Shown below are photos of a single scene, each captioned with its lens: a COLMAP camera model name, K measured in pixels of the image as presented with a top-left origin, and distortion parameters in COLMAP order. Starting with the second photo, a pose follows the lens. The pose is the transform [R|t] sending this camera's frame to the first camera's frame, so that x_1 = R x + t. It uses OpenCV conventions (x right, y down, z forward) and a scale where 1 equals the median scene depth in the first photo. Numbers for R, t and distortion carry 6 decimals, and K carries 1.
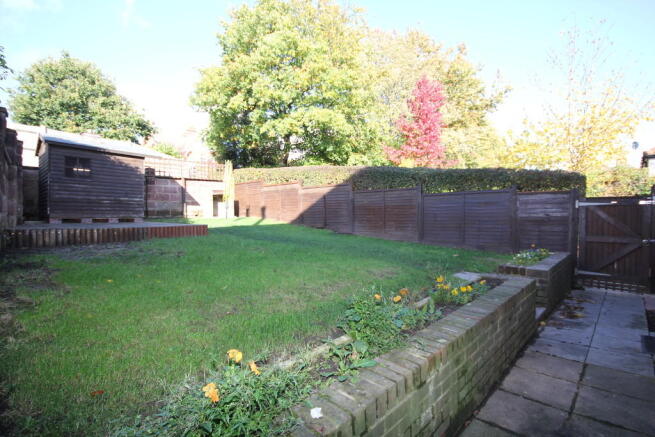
lens RADIAL K [[304.5, 0, 329.0], [0, 304.5, 213.6], [0, 0, 1]] dist [0.001428, 0.000211]
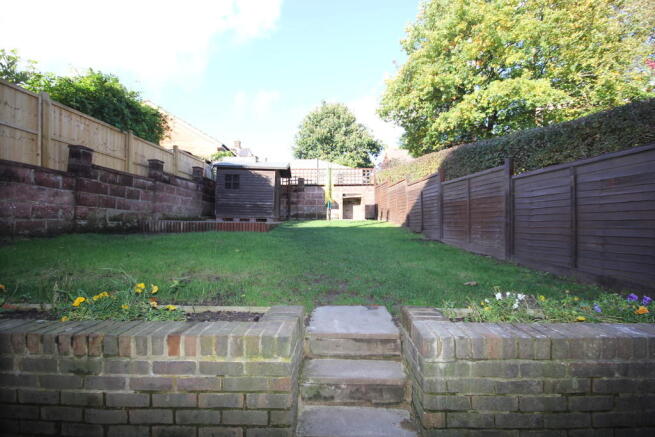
lens RADIAL K [[304.5, 0, 325.5], [0, 304.5, 220.4], [0, 0, 1]] dist [0.001428, 0.000211]
pose [[0.688477, 0.006641, -0.725228, 0.288805], [-0.014269, 0.999889, -0.004390, 0.016599], [0.725118, 0.013370, 0.688495, 0.211208]]
